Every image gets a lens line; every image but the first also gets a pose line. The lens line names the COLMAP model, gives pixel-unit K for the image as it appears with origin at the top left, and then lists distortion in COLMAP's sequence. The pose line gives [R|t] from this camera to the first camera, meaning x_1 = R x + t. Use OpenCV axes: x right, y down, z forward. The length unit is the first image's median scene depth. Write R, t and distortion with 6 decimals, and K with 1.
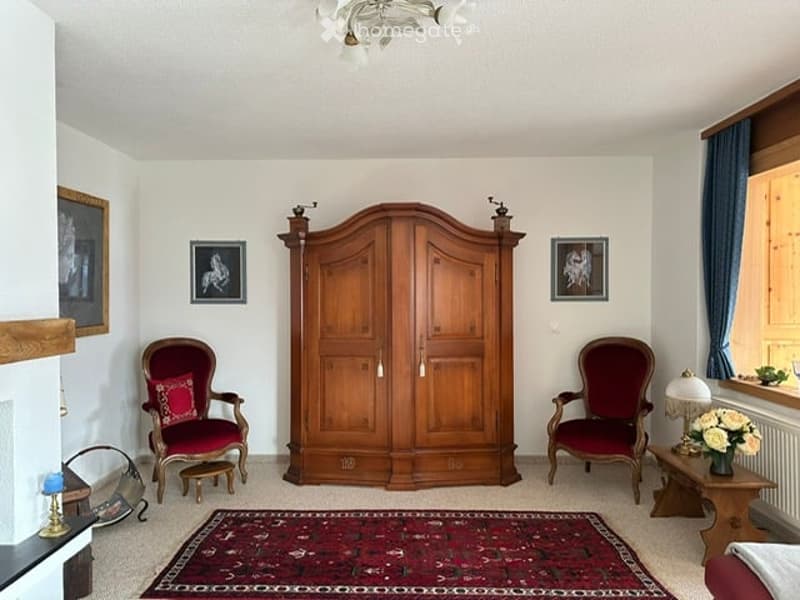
lens RADIAL K [[552.1, 0, 400.0], [0, 552.1, 300.0], [0, 0, 1]] dist [0.112298, -0.152935]
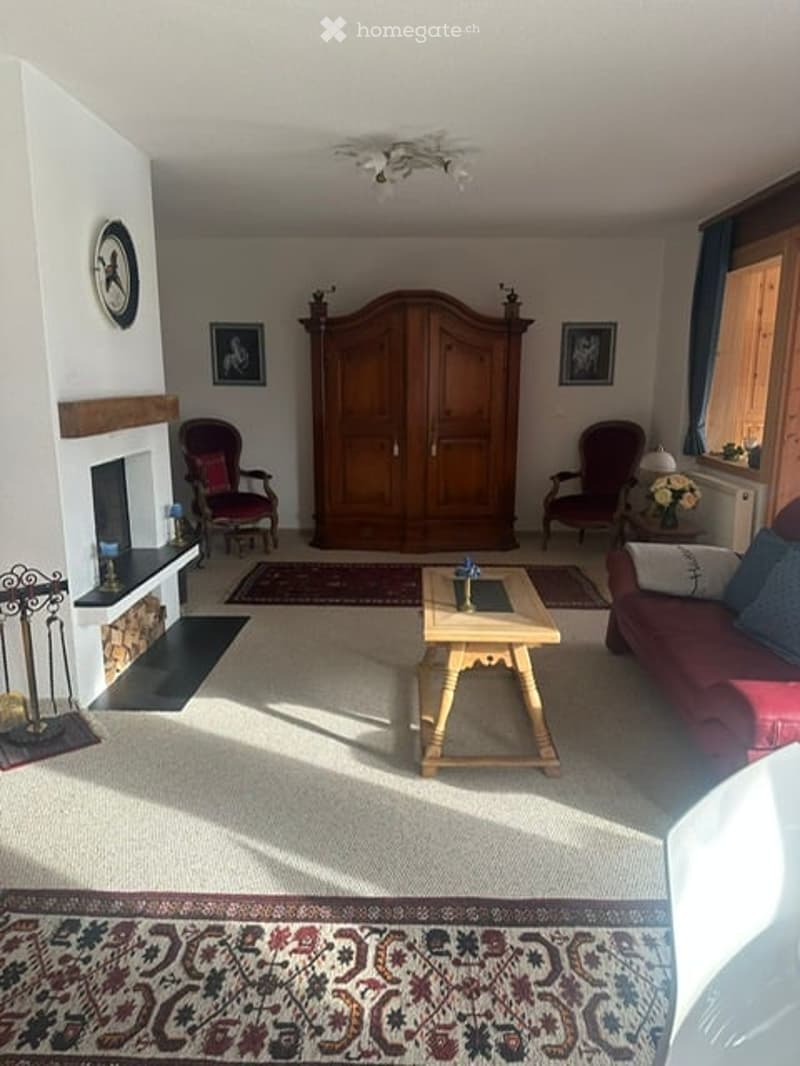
lens RADIAL K [[735.7, 0, 400.0], [0, 735.7, 533.0], [0, 0, 1]] dist [0.112298, -0.152935]
pose [[0.999870, 0.009898, -0.012694, -0.006762], [-0.007185, 0.980113, 0.198311, -0.001566], [0.014405, -0.198194, 0.980057, -0.468894]]
